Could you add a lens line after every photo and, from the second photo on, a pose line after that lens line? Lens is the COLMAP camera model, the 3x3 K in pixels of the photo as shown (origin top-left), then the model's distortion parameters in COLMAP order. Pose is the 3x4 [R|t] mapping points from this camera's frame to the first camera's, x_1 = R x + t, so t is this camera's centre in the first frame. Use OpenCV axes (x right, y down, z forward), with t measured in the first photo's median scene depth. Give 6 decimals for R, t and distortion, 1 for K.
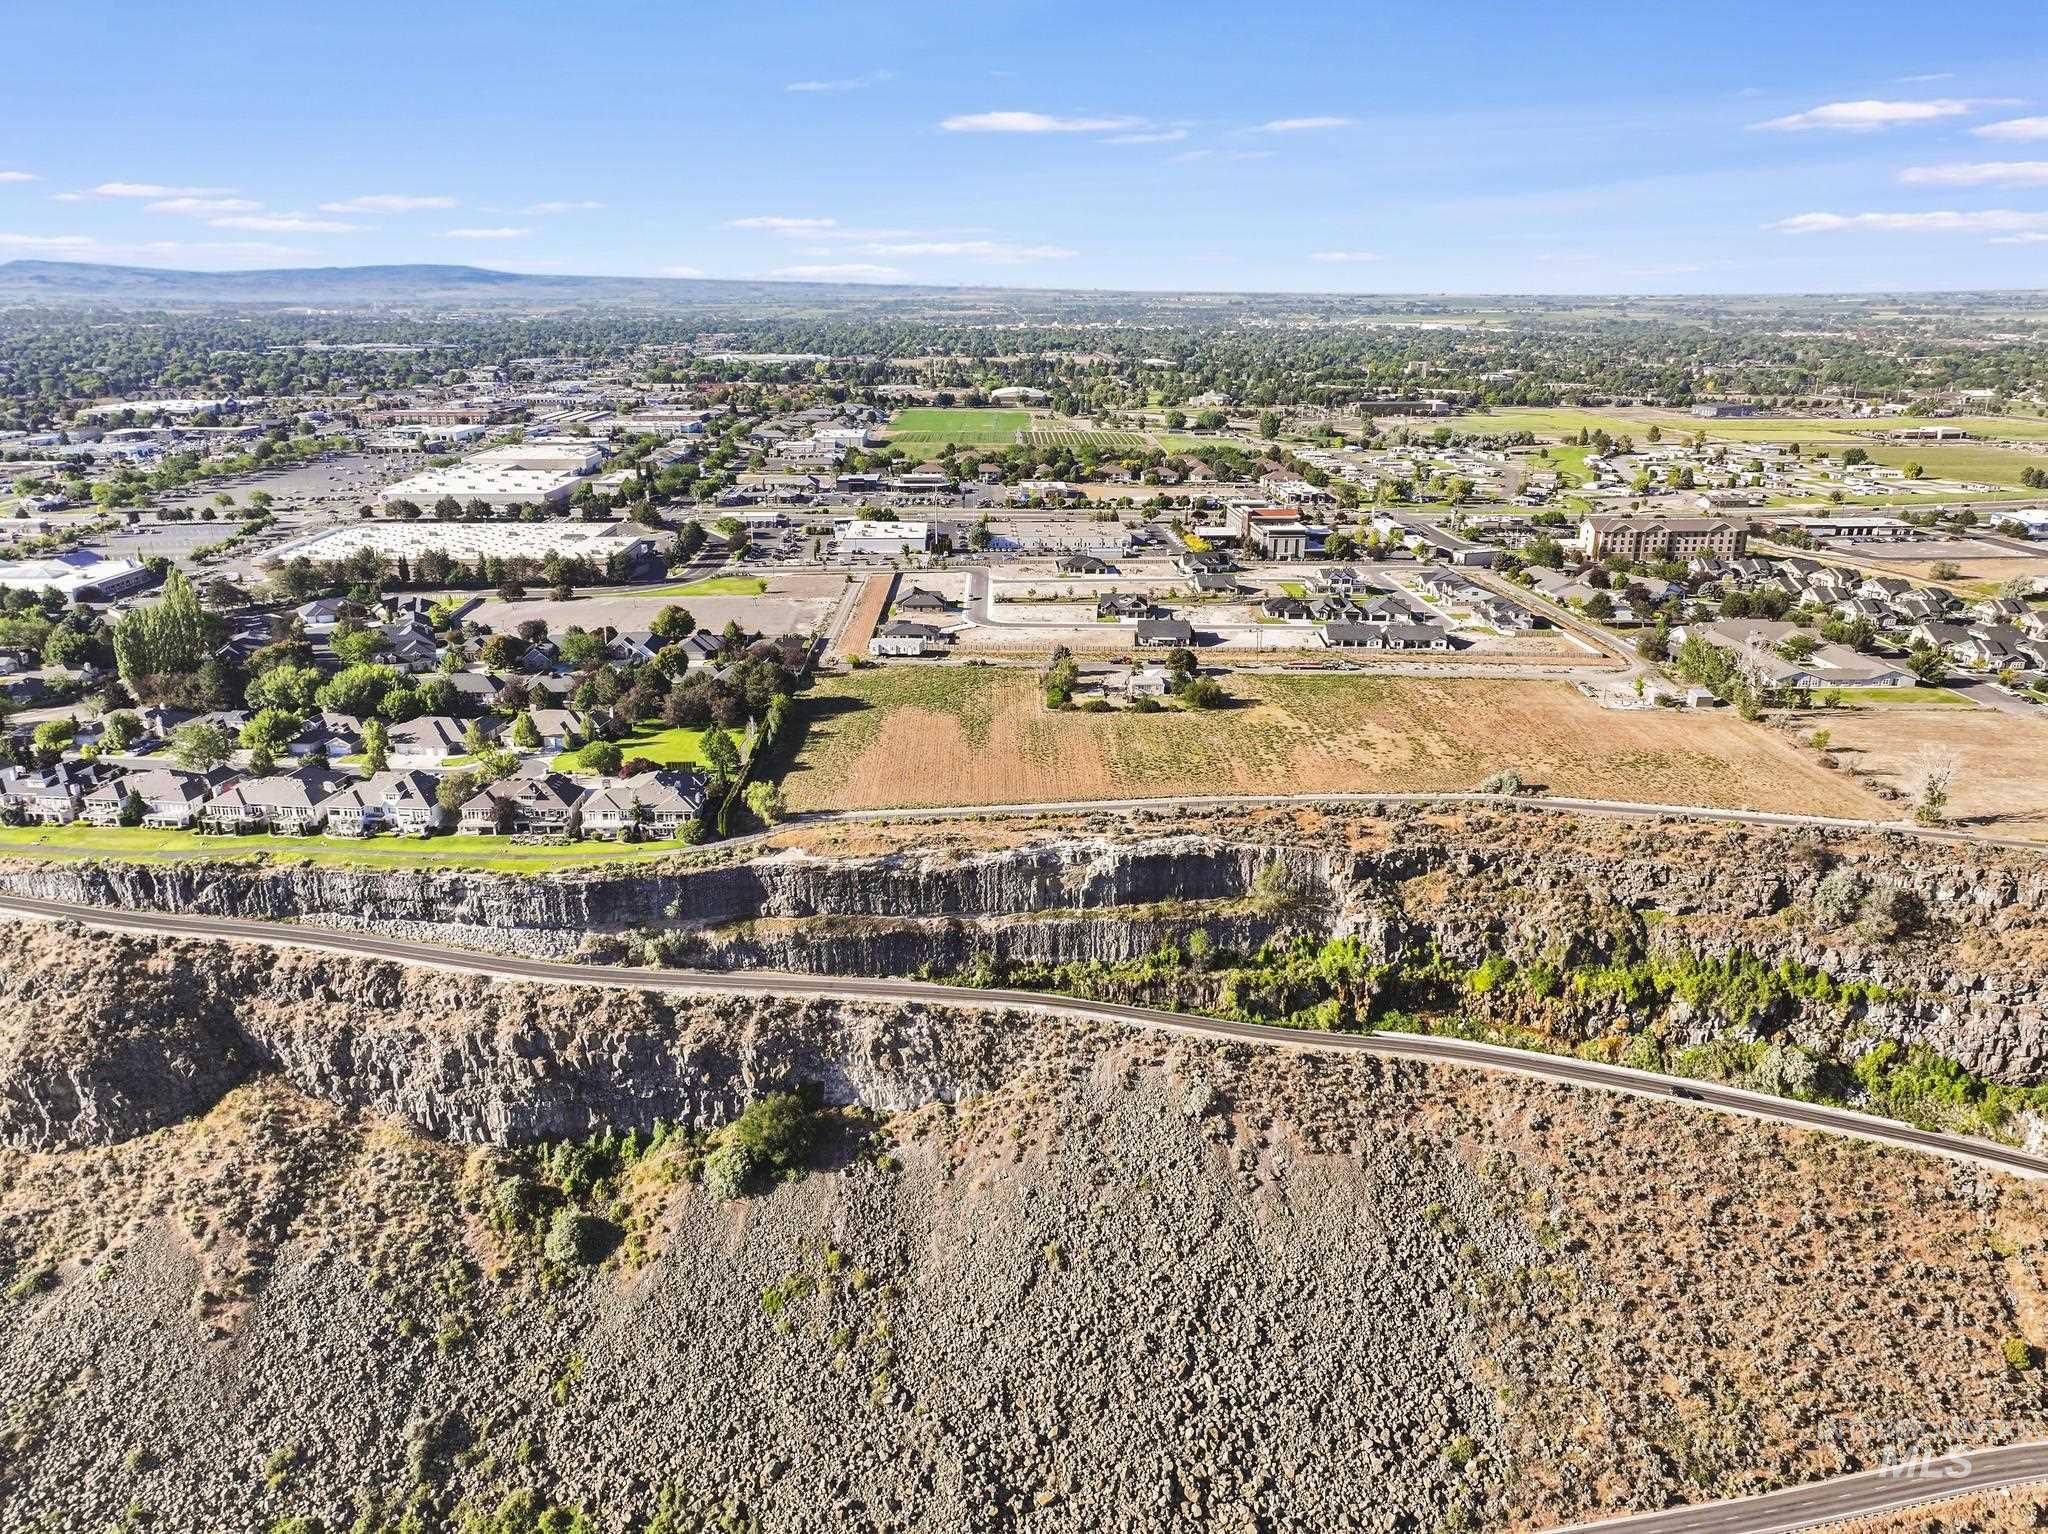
lens RADIAL K [[1397.7, 0, 1027.7], [0, 1397.7, 850.4], [0, 0, 1]] dist [0.002158, 0.003110]
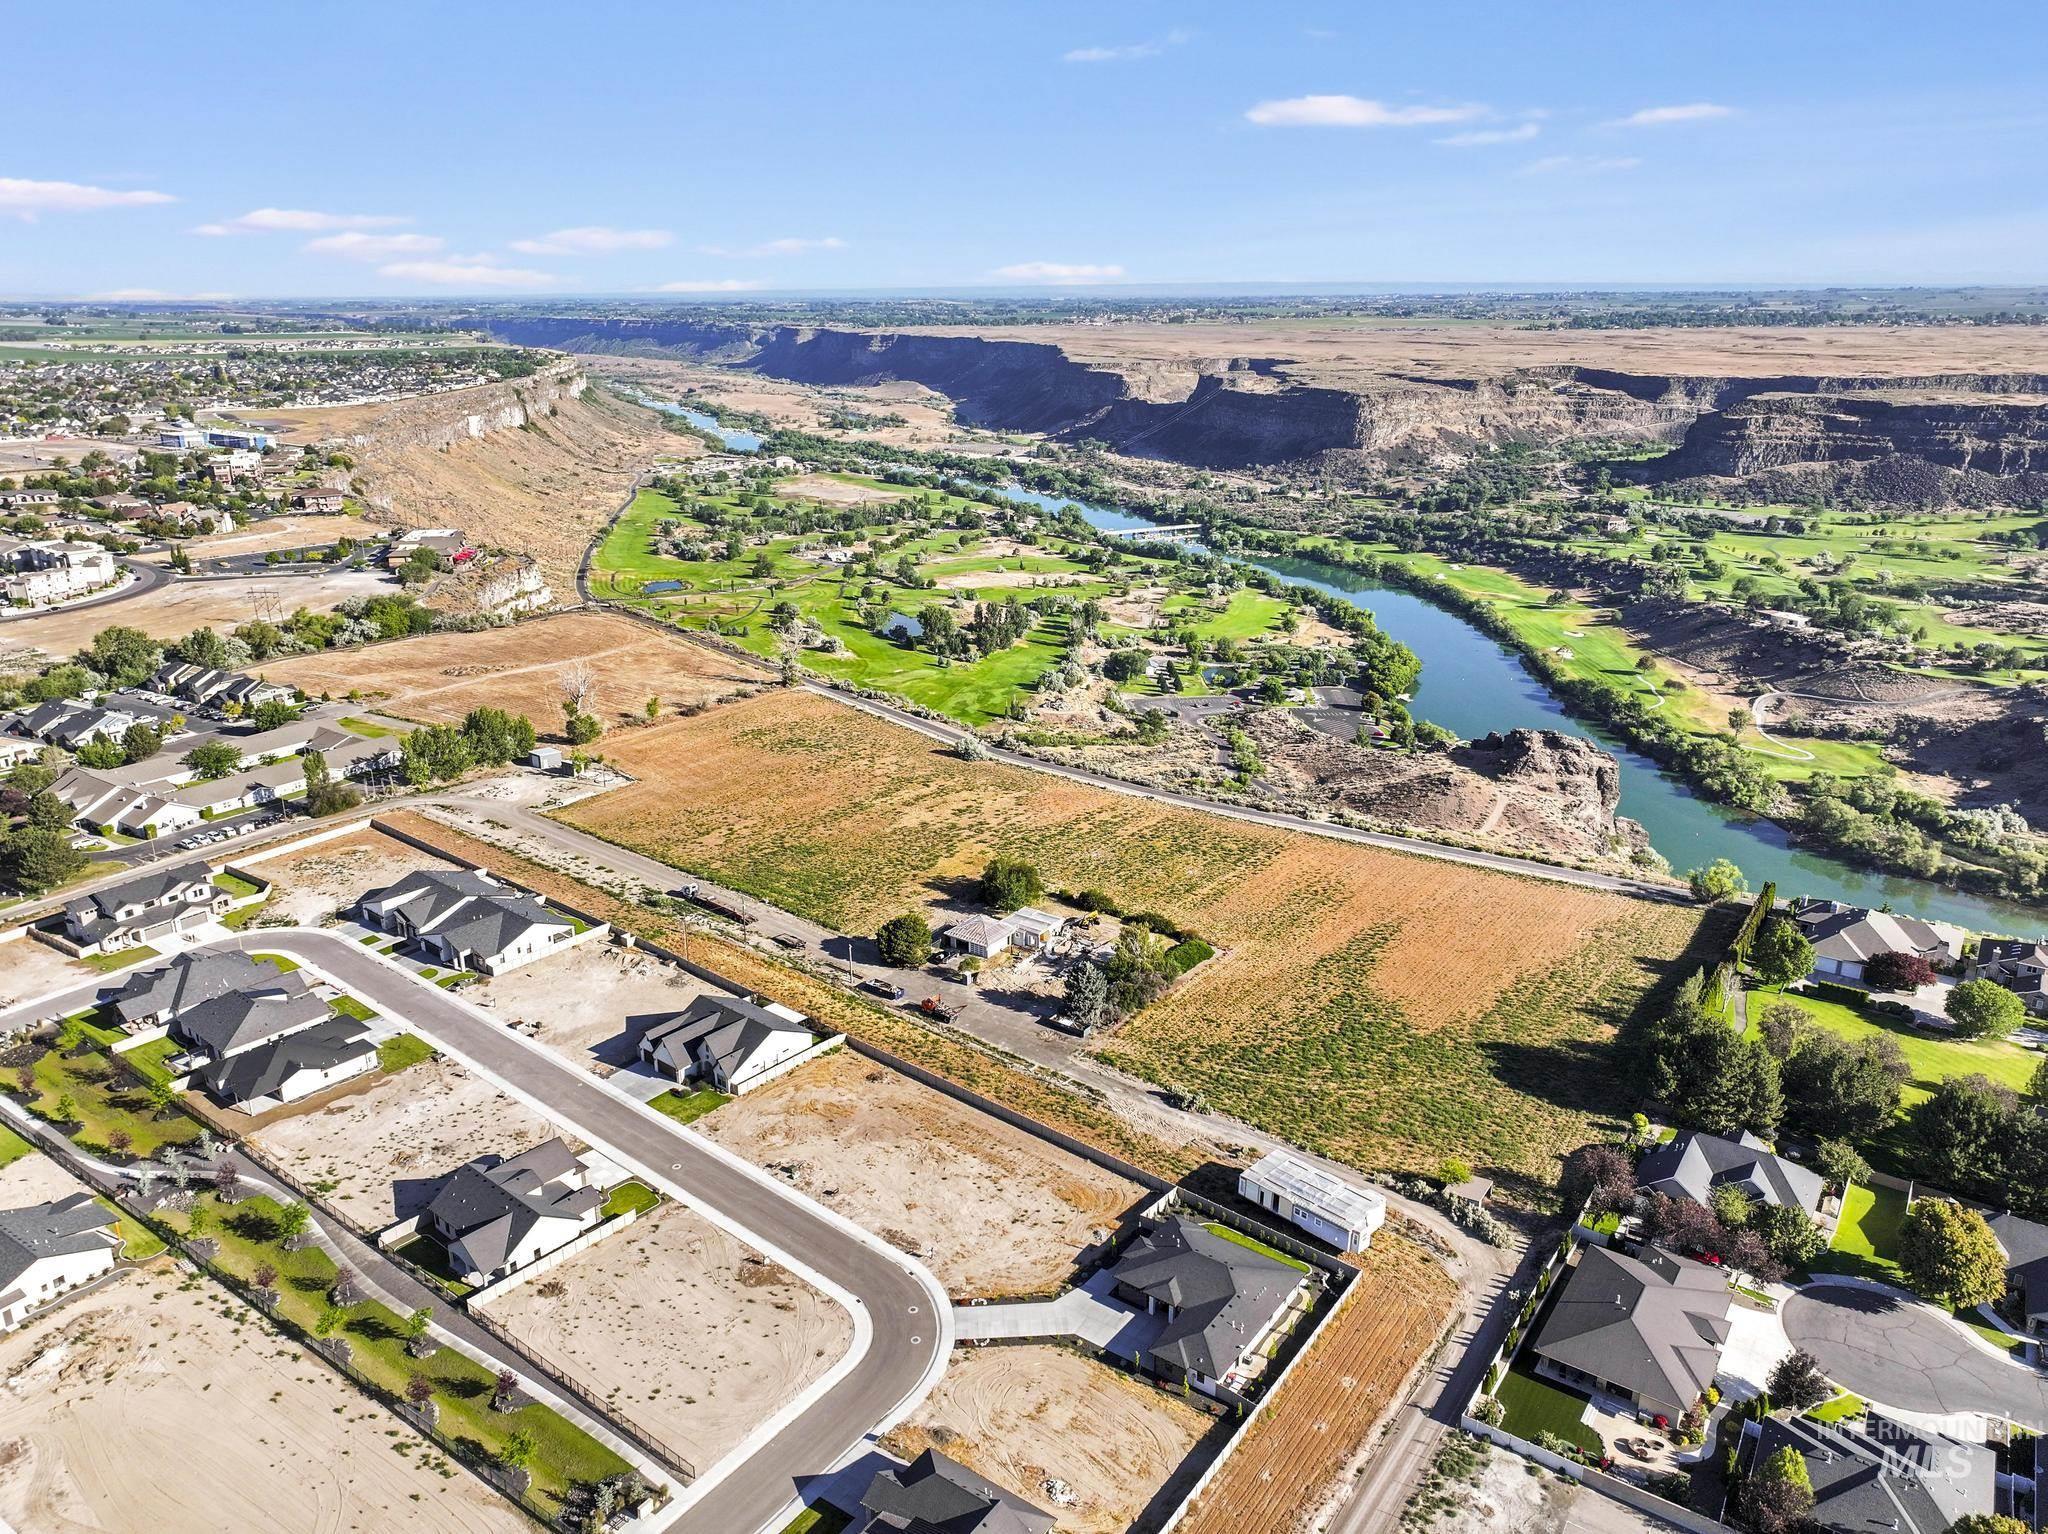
lens RADIAL K [[1431.1, 0, 1030.9], [0, 1431.1, 769.1], [0, 0, 1]] dist [0.003671, 0.009976]
pose [[-0.806572, -0.189147, 0.560058, -0.186463], [0.213130, 0.790656, 0.573967, -0.391938], [-0.551377, 0.582311, -0.597408, 0.976828]]
